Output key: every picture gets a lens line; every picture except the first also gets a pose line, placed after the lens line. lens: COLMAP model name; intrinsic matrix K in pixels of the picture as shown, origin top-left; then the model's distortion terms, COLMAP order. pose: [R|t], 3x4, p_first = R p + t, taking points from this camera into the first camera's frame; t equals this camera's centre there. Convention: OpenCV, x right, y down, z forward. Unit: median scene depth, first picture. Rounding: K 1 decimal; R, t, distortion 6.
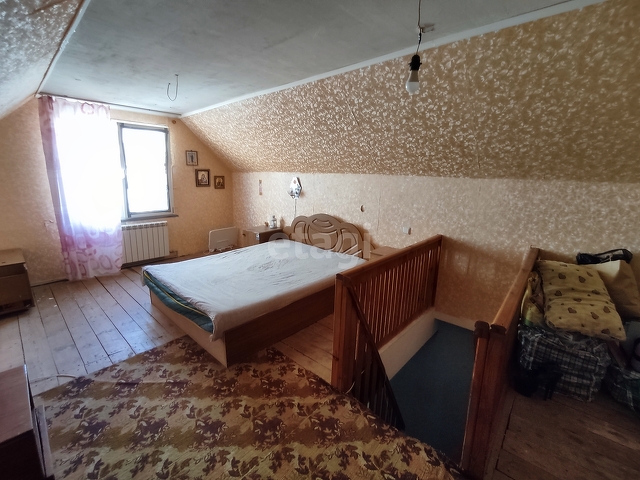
lens RADIAL K [[291.9, 0, 315.9], [0, 291.9, 238.2], [0, 0, 1]] dist [-0.049795, 0.028353]
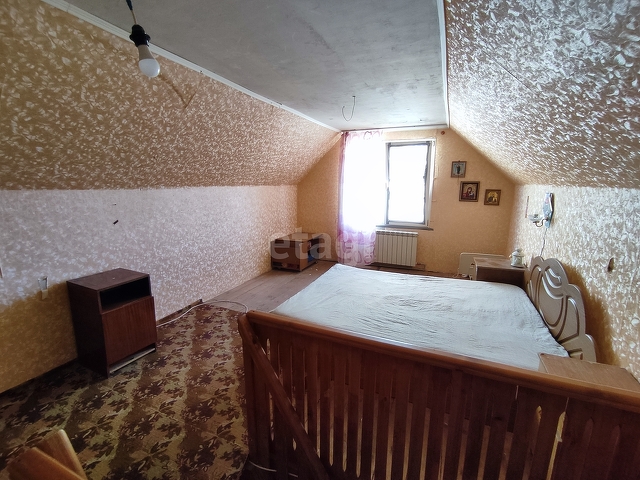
lens RADIAL K [[291.9, 0, 315.9], [0, 291.9, 238.2], [0, 0, 1]] dist [-0.049795, 0.028353]
pose [[0.298392, 0.162175, -0.940564, 0.408038], [-0.200313, 0.974152, 0.104417, -0.092604], [0.933186, 0.157250, 0.323165, 0.417397]]
